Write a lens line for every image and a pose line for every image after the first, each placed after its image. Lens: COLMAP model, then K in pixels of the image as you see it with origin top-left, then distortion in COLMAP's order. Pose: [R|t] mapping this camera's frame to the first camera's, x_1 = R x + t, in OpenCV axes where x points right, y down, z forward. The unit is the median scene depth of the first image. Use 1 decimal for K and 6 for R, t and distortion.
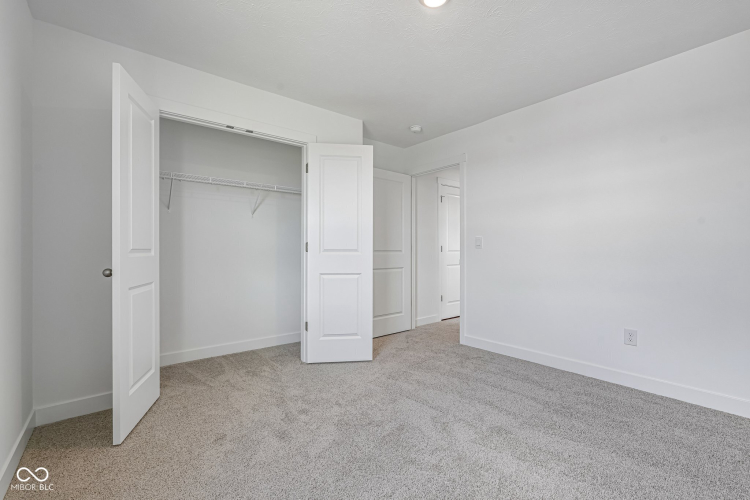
lens RADIAL K [[329.7, 0, 372.1], [0, 329.7, 253.8], [0, 0, 1]] dist [-0.007033, 0.003507]
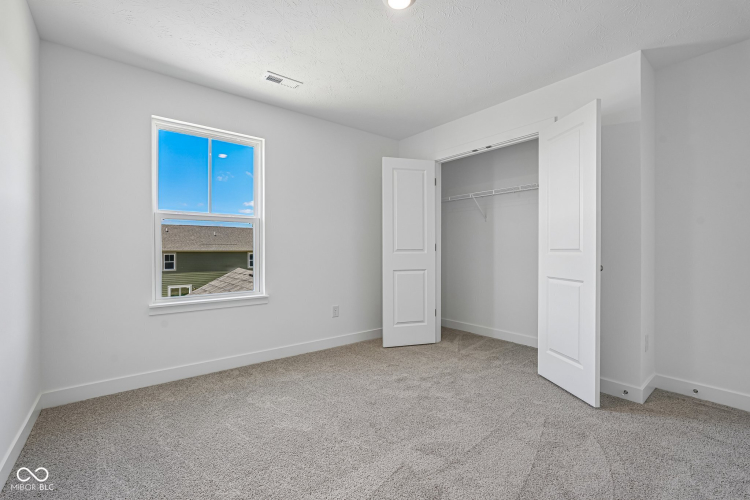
lens RADIAL K [[329.7, 0, 370.2], [0, 329.7, 252.4], [0, 0, 1]] dist [-0.007033, 0.003507]
pose [[-0.012311, 0.005244, -0.999910, 0.765318], [-0.006312, 0.999966, 0.005322, -0.005521], [0.999904, 0.006377, -0.012277, 0.581668]]
